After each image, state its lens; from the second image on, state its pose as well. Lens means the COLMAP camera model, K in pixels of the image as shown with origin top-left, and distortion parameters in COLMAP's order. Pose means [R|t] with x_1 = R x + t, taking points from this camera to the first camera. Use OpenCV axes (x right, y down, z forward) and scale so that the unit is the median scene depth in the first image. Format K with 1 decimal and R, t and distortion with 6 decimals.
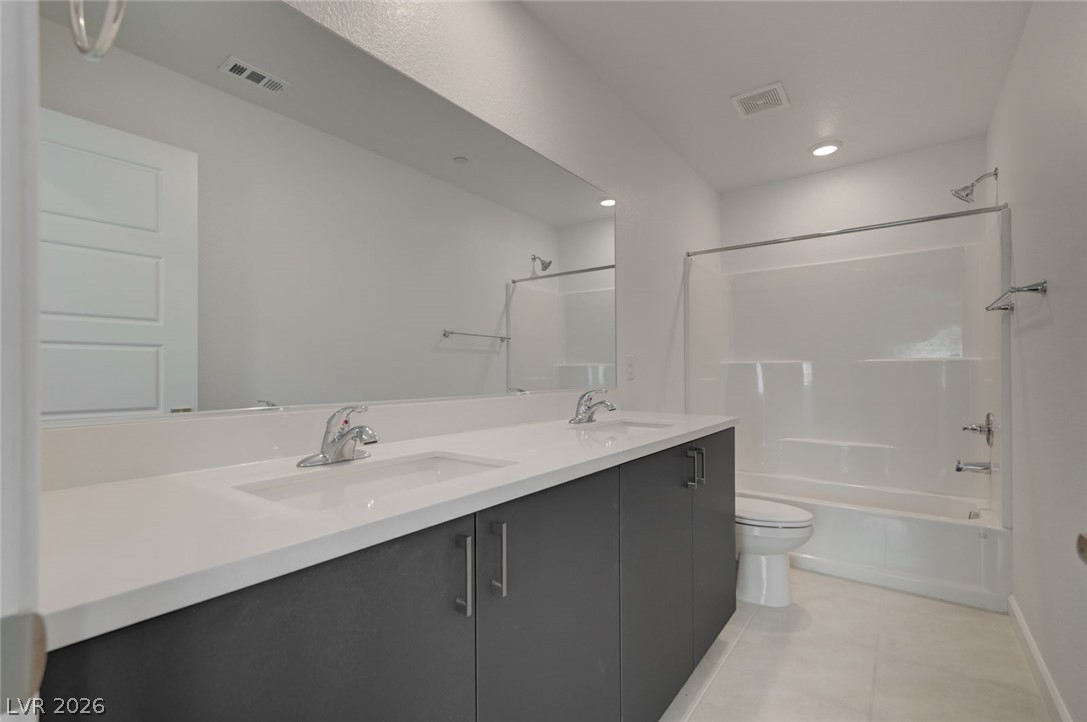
lens RADIAL K [[498.7, 0, 543.2], [0, 498.7, 354.9], [0, 0, 1]] dist [0.005720, 0.000188]
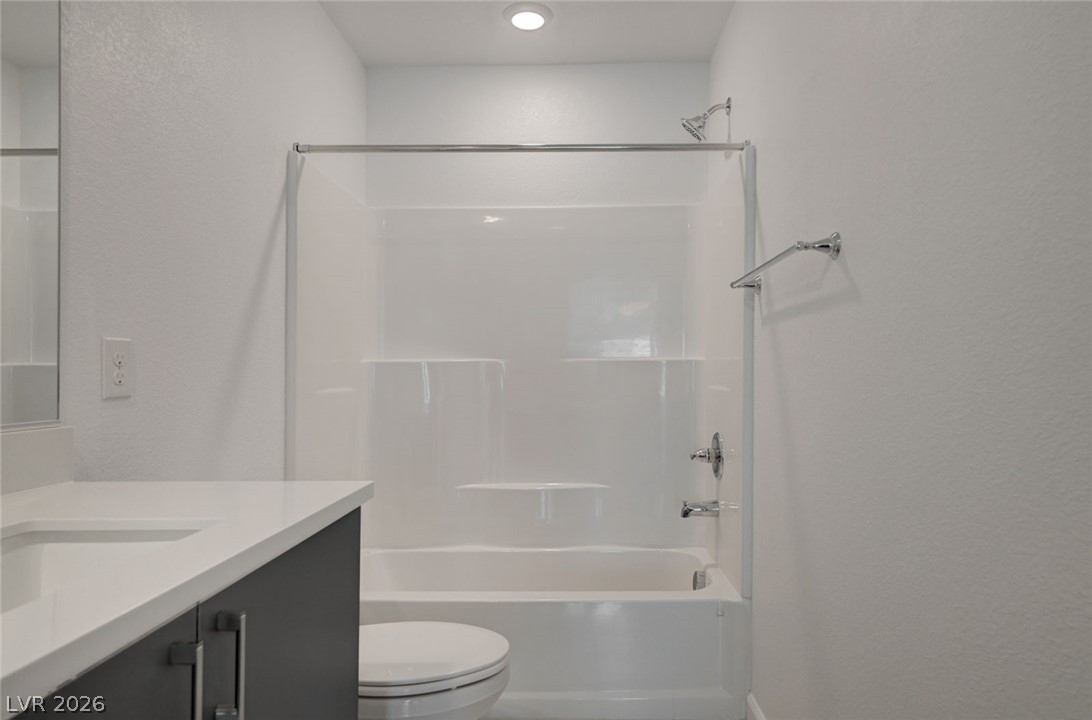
lens RADIAL K [[651.9, 0, 548.4], [0, 651.9, 358.6], [0, 0, 1]] dist [-0.006187, -0.001851]
pose [[0.833073, 0.011179, 0.553050, 0.163113], [-0.016577, 0.999851, 0.004760, 0.008404], [-0.552915, -0.013133, 0.833134, 0.352319]]
